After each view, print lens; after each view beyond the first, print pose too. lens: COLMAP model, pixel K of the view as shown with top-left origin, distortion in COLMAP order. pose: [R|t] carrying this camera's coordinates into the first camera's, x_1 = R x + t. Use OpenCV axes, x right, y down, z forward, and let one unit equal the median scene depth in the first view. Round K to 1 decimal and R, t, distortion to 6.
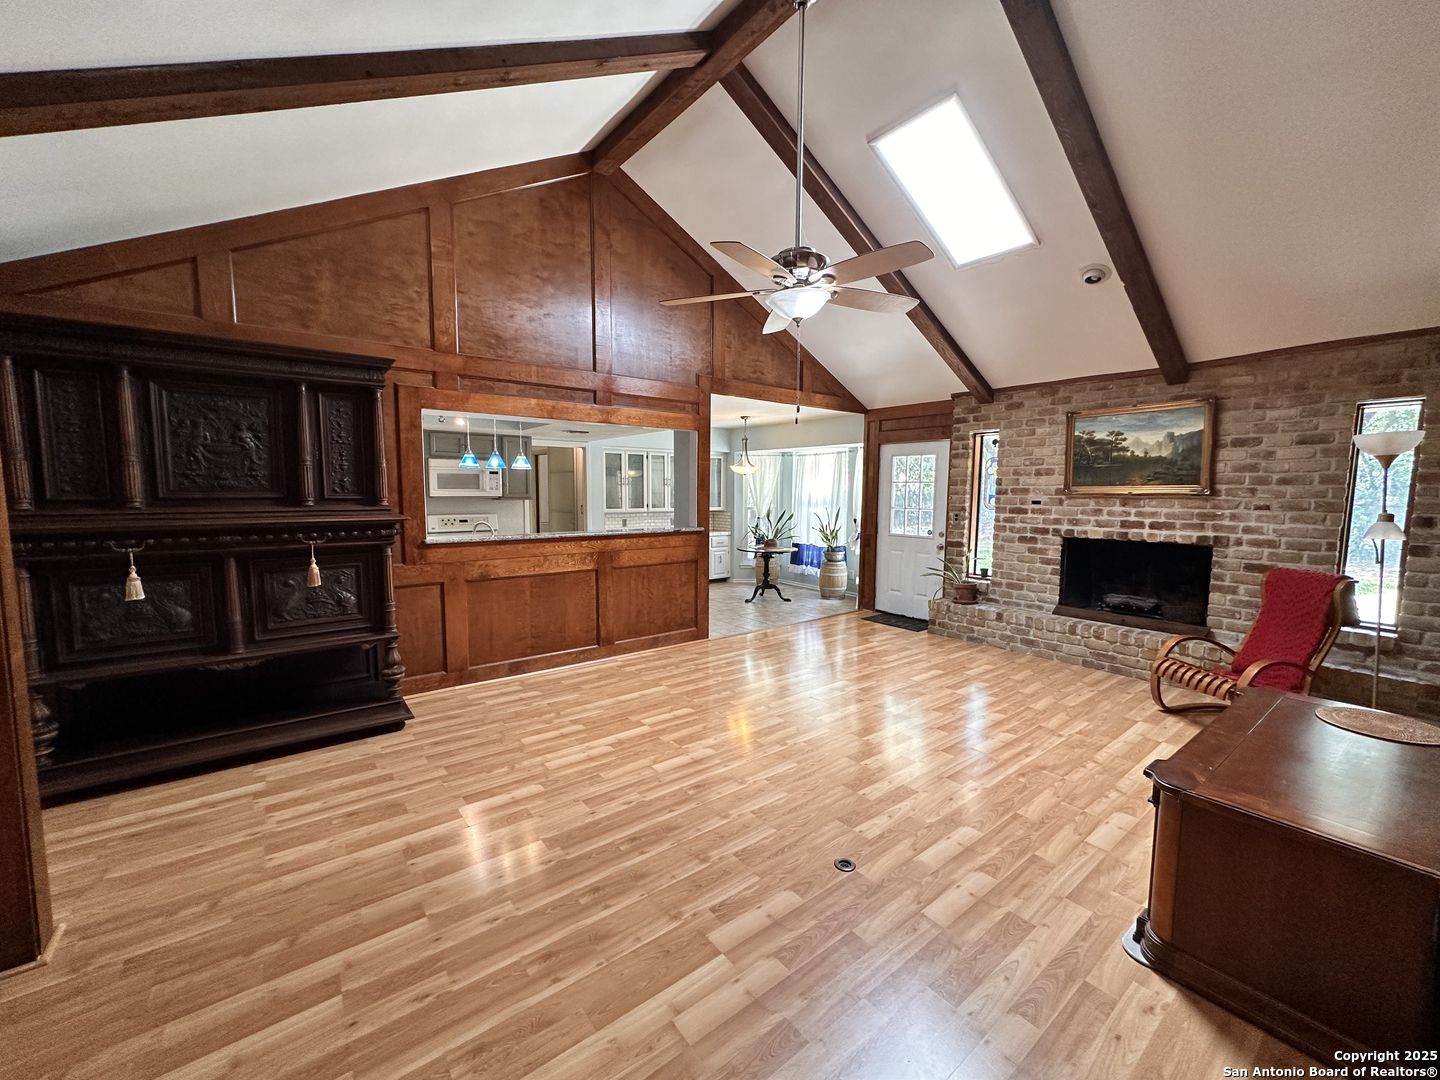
lens RADIAL K [[575.0, 0, 721.2], [0, 575.0, 544.0], [0, 0, 1]] dist [-0.003164, 0.000181]
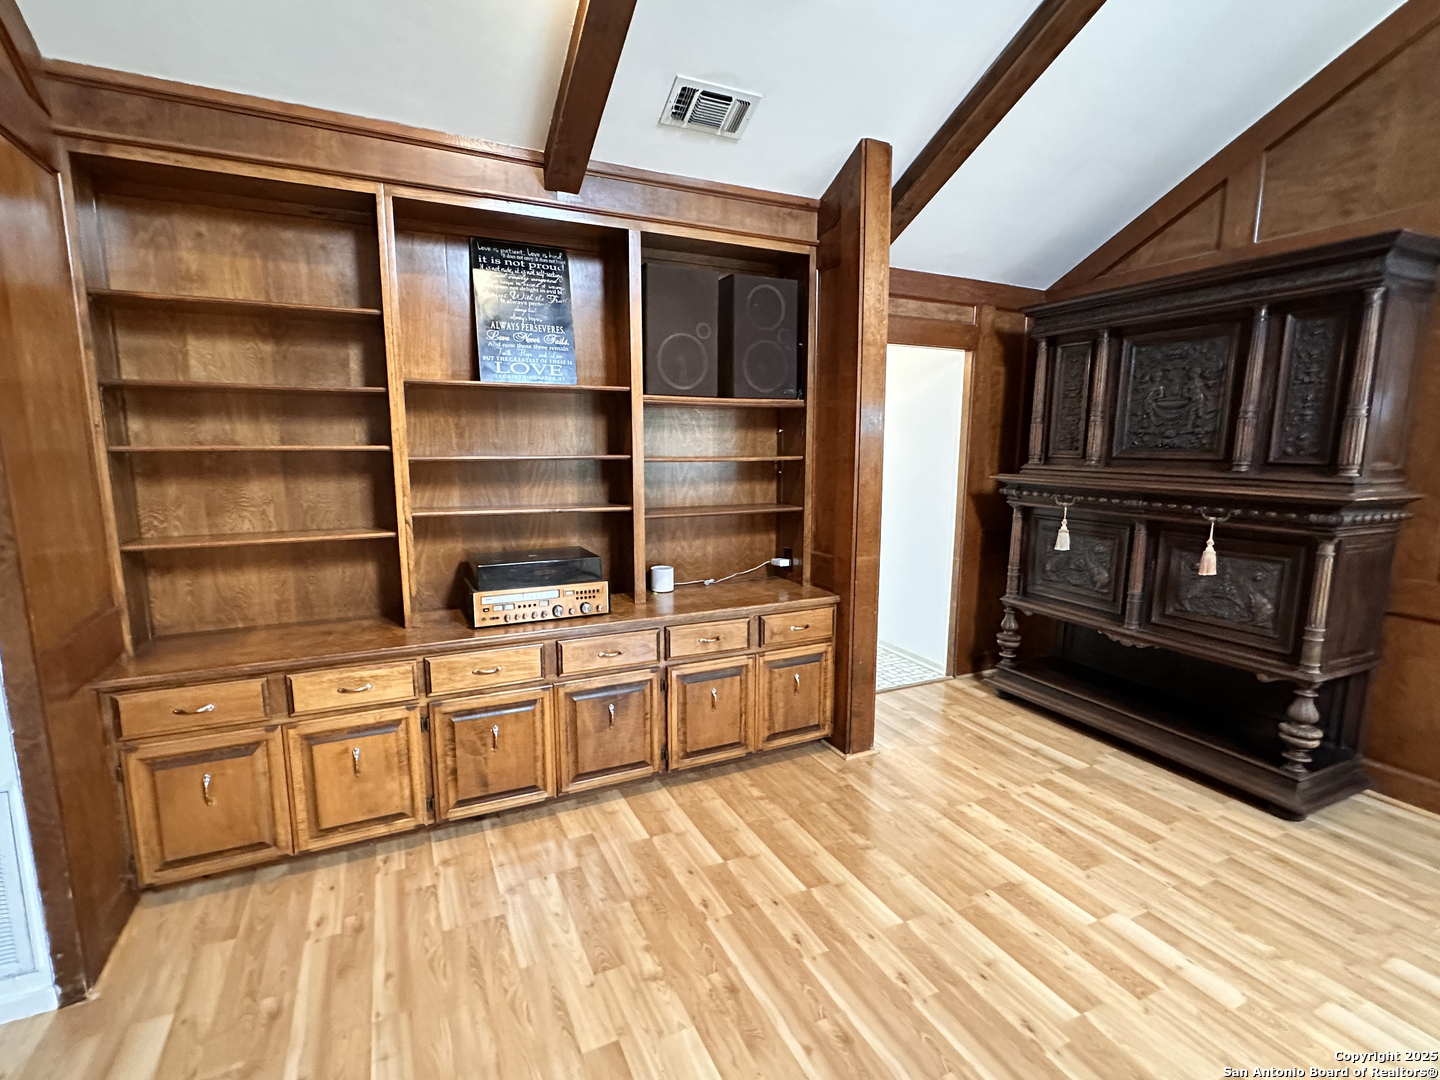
lens RADIAL K [[682.9, 0, 720.6], [0, 682.9, 546.8], [0, 0, 1]] dist [-0.002354, -0.000411]
pose [[-0.215764, 0.142736, -0.965957, 0.331515], [-0.101735, 0.980588, 0.167622, -0.053823], [0.971131, 0.134438, -0.197054, 0.560544]]
